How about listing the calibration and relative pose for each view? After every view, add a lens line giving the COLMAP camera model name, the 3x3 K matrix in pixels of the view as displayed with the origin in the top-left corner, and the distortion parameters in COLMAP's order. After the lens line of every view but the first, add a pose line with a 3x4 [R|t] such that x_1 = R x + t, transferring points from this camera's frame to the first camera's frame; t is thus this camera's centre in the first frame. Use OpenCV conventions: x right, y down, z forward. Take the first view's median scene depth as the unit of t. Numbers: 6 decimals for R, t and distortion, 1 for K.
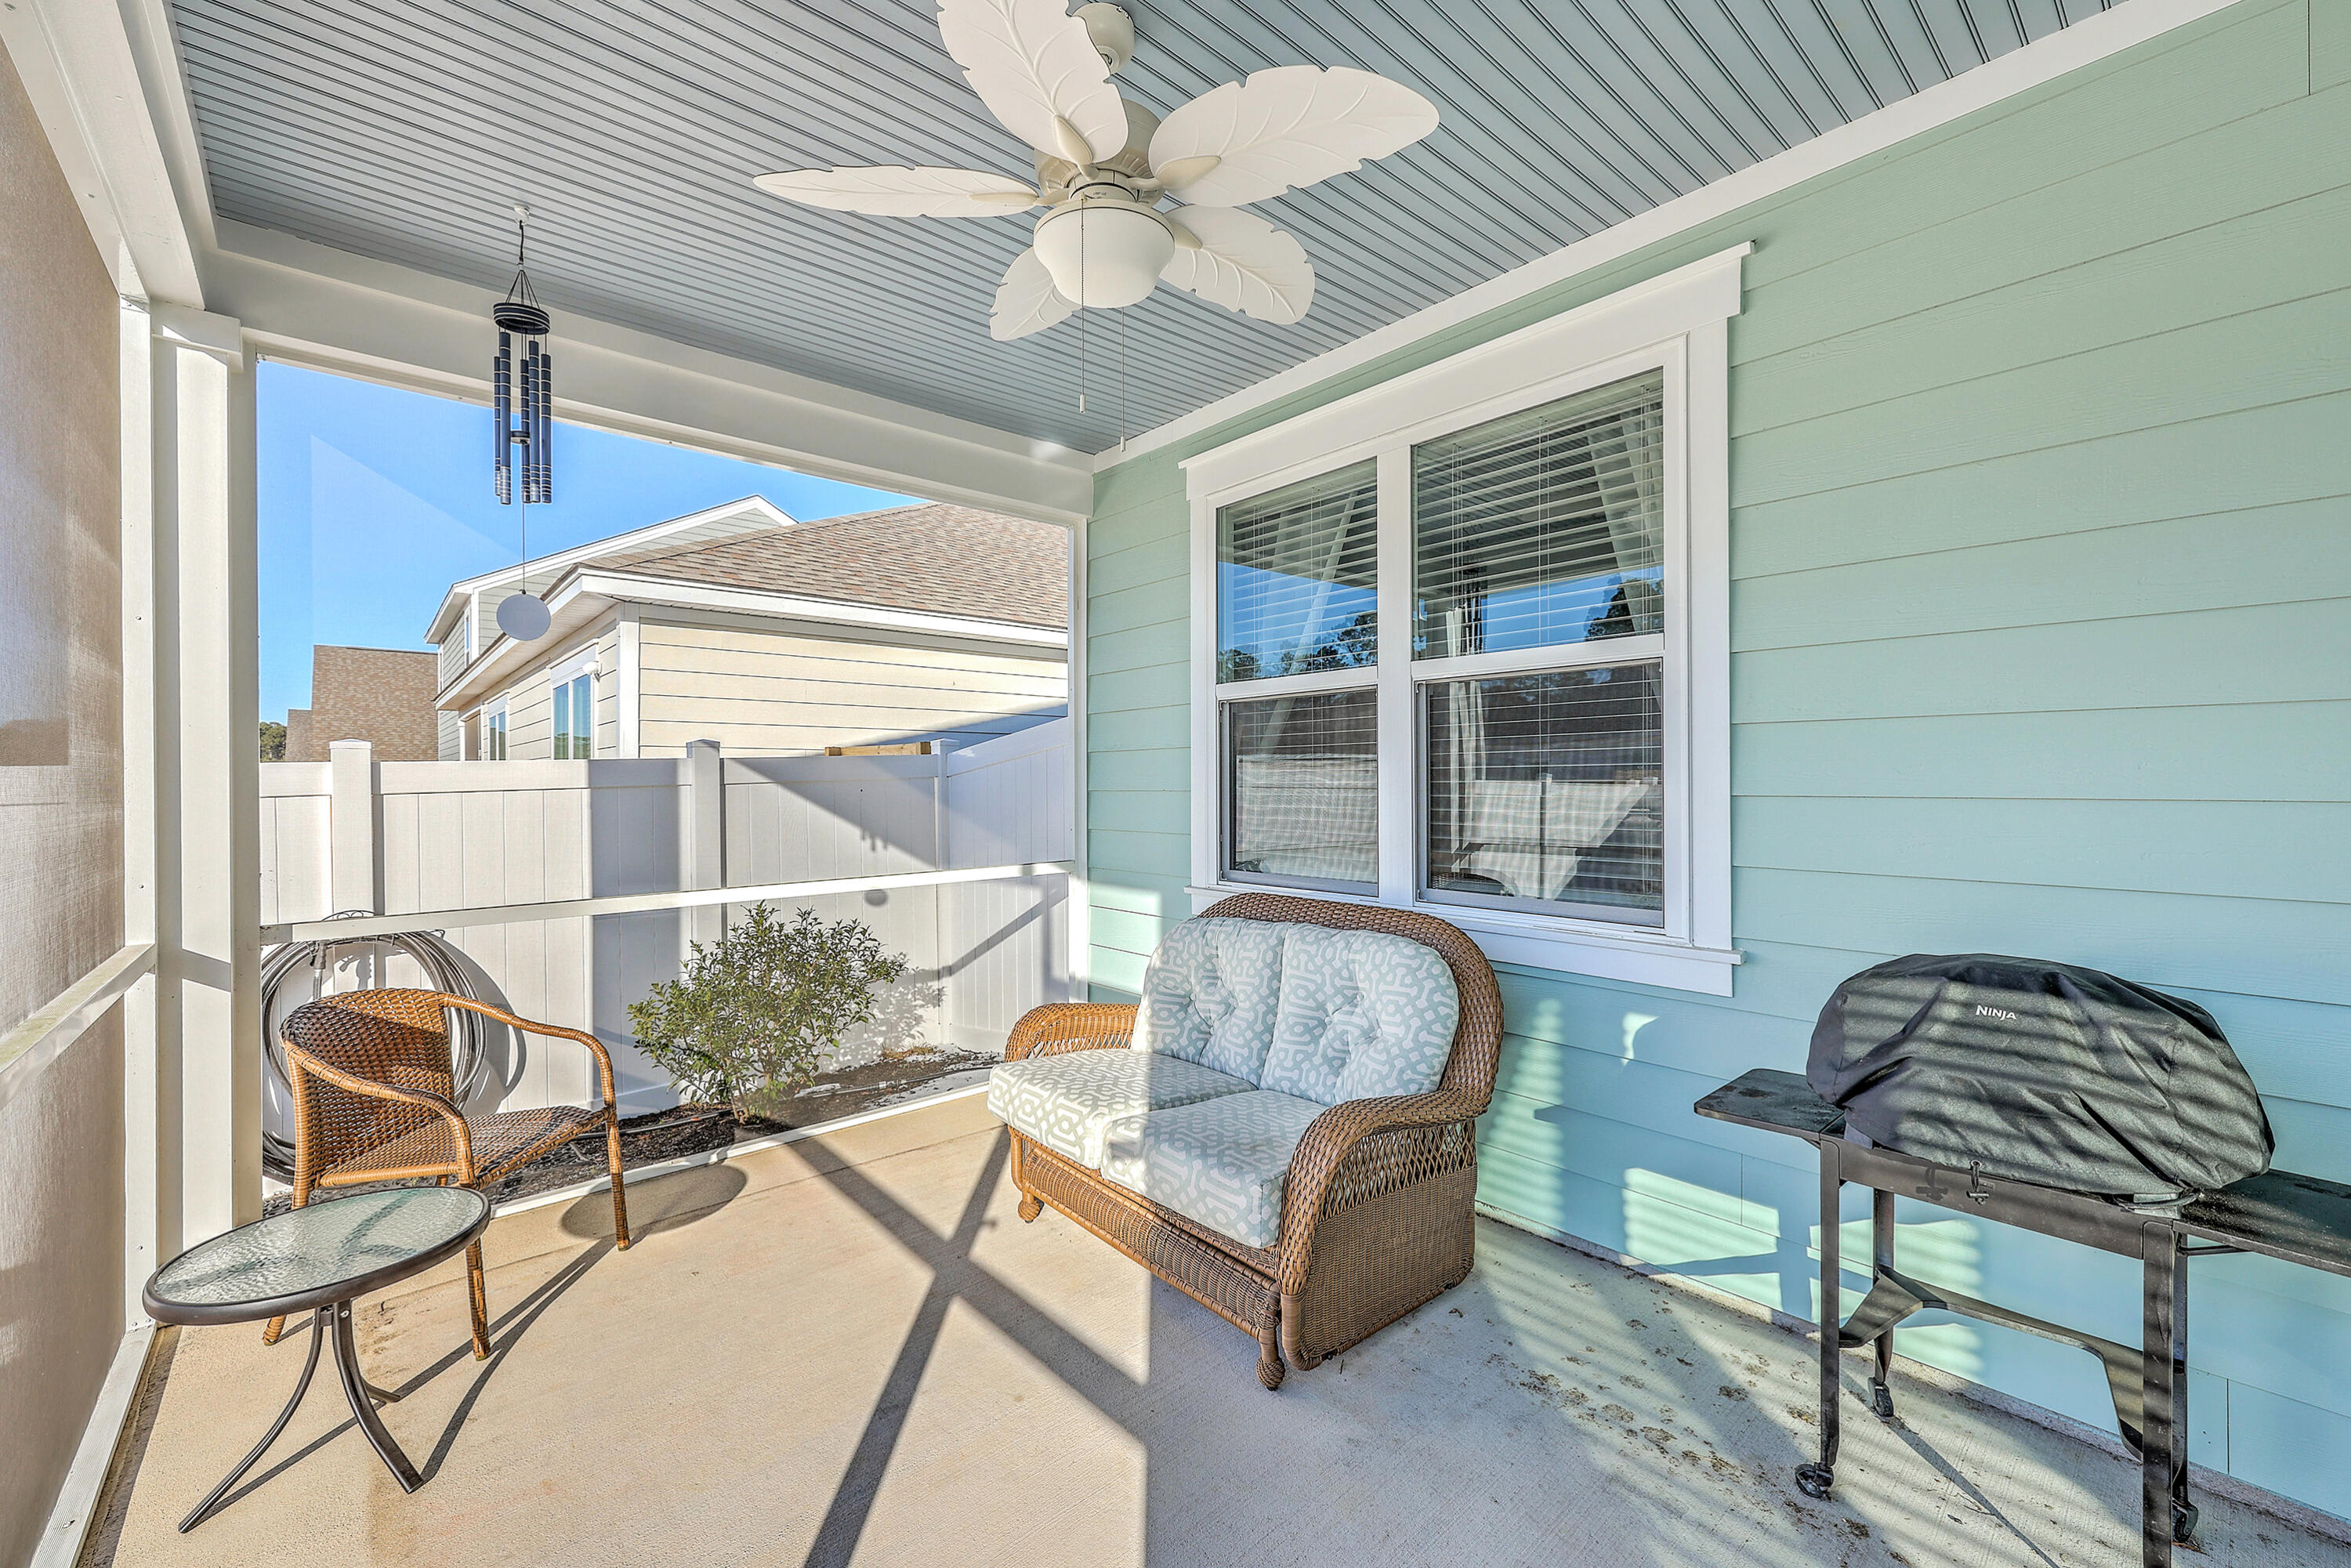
lens RADIAL K [[940.0, 0, 1159.9], [0, 940.0, 777.3], [0, 0, 1]] dist [-0.000340, 0.000041]
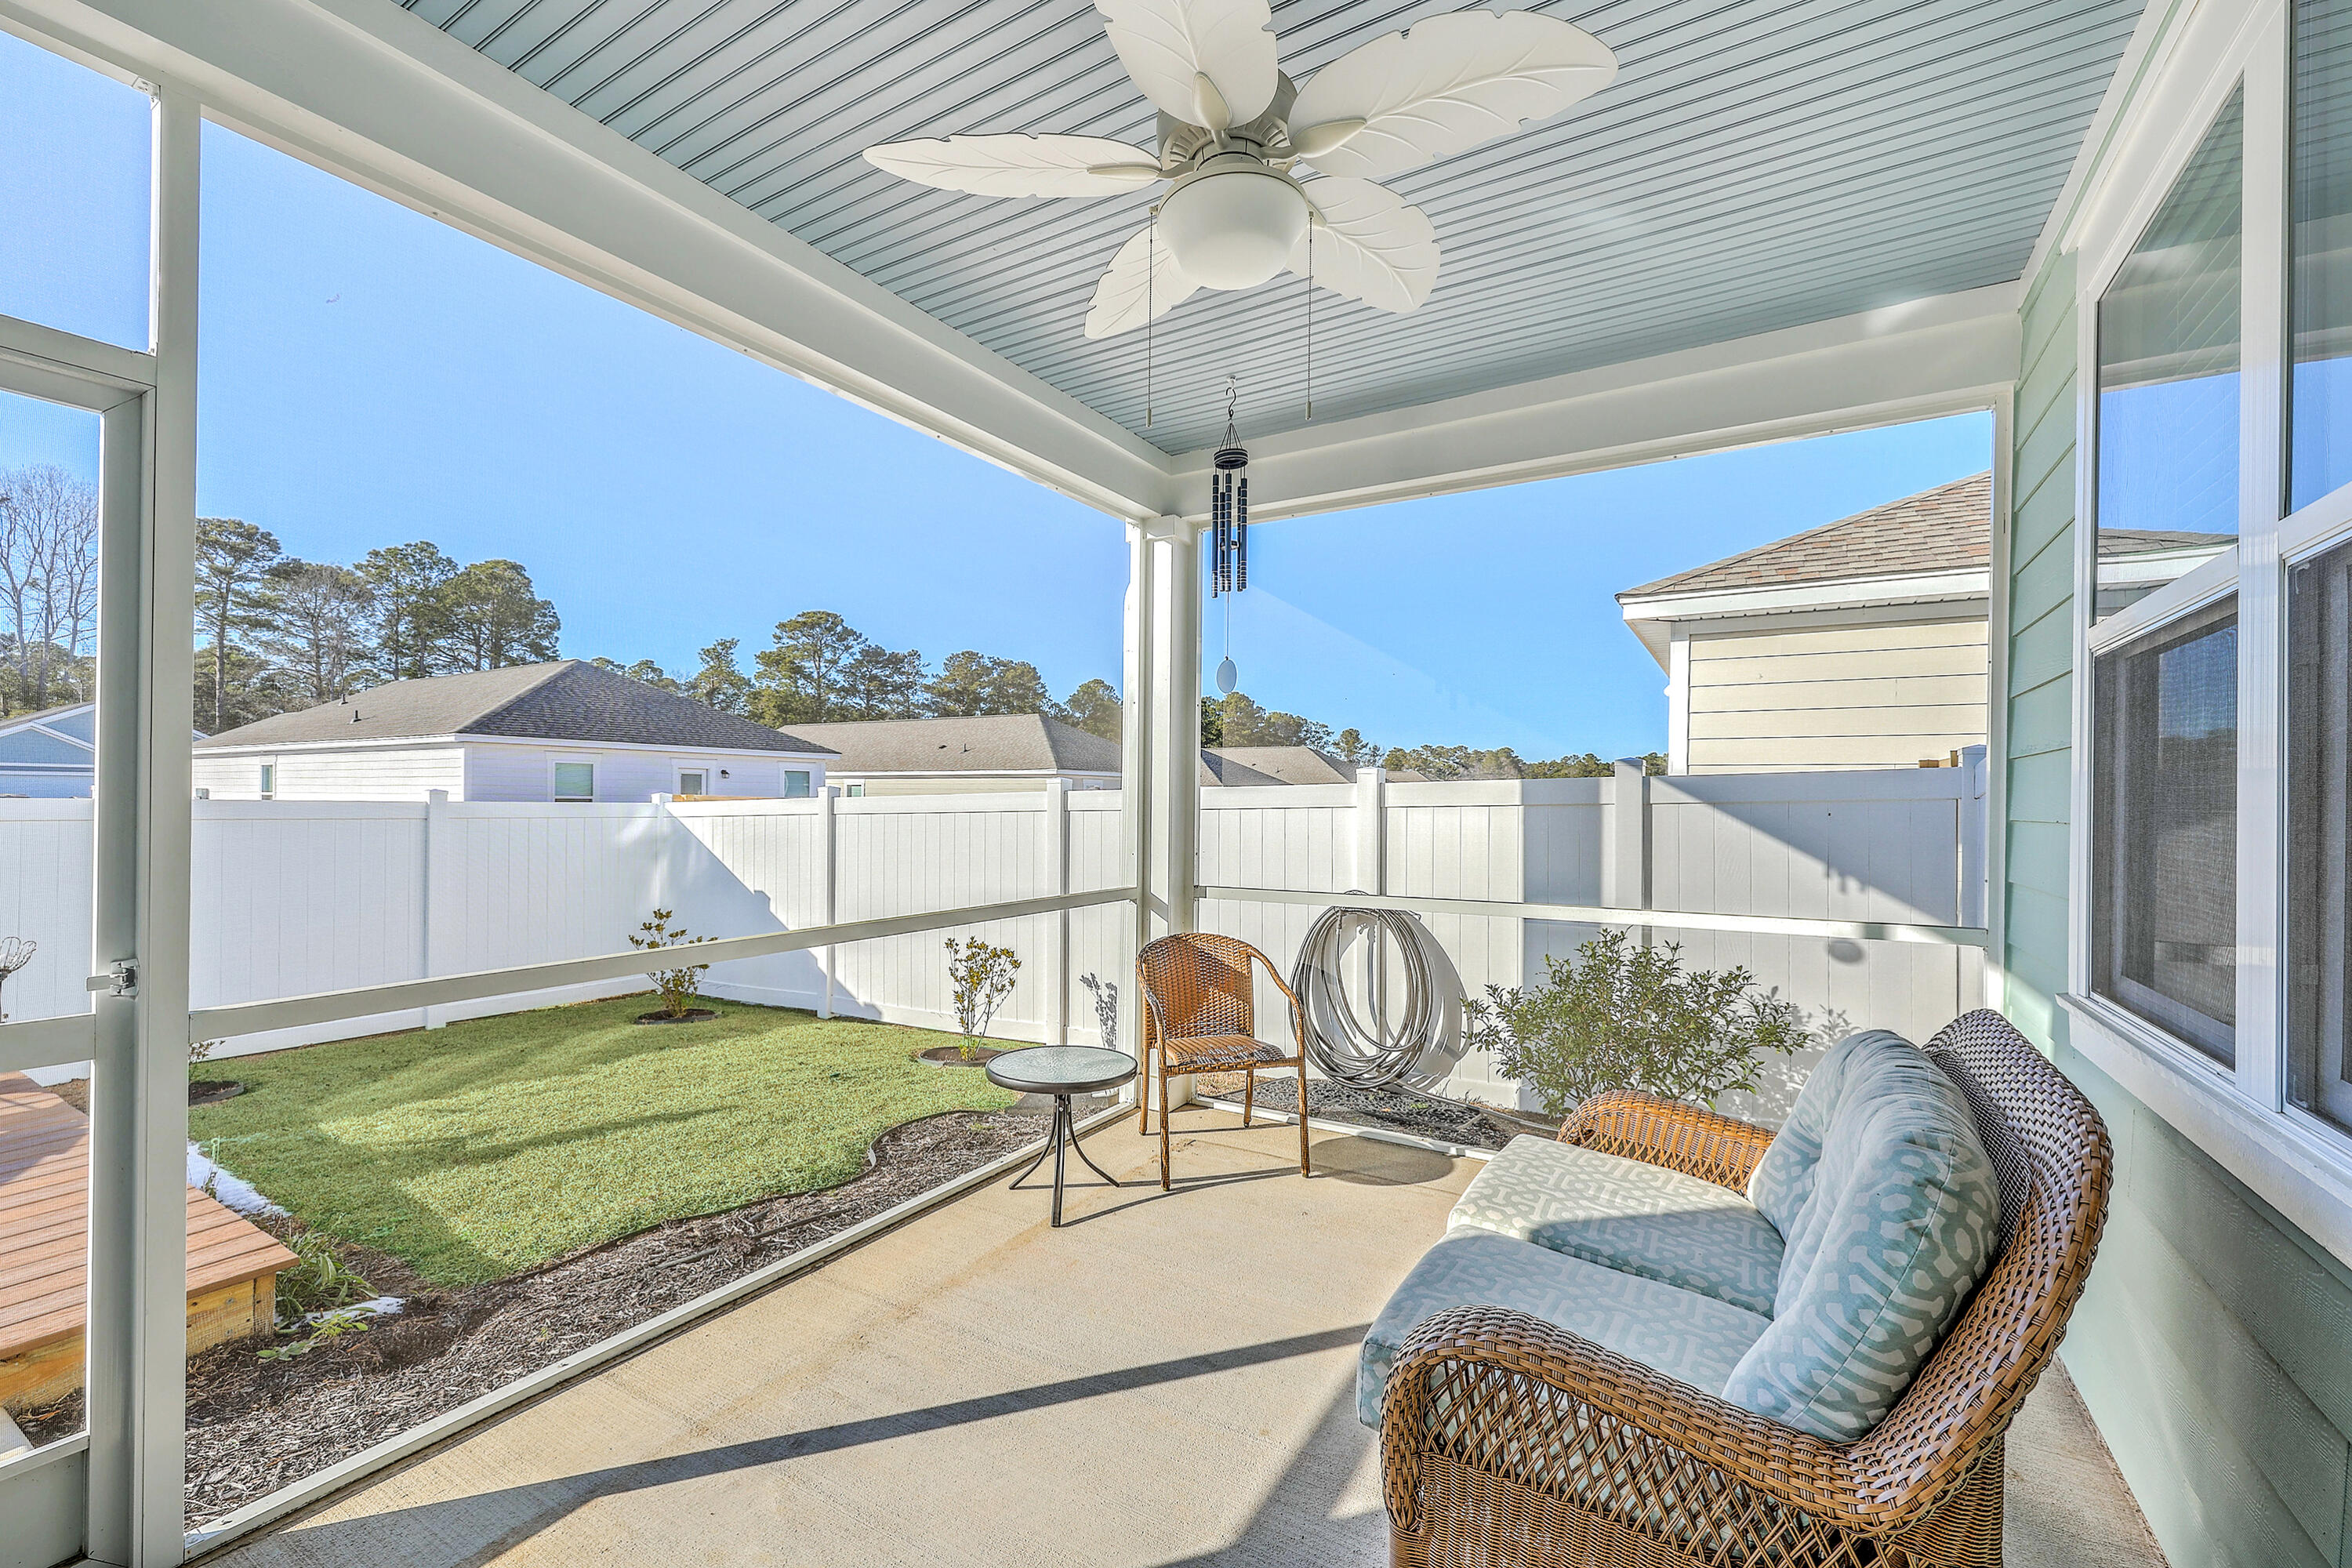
lens RADIAL K [[962.1, 0, 1185.4], [0, 962.1, 778.3], [0, 0, 1]] dist [0.000945, 0.000101]
pose [[0.305942, -0.011573, -0.951980, 0.391553], [-0.011663, 0.999806, -0.015903, 0.003023], [0.951979, 0.015969, 0.305748, 0.310877]]
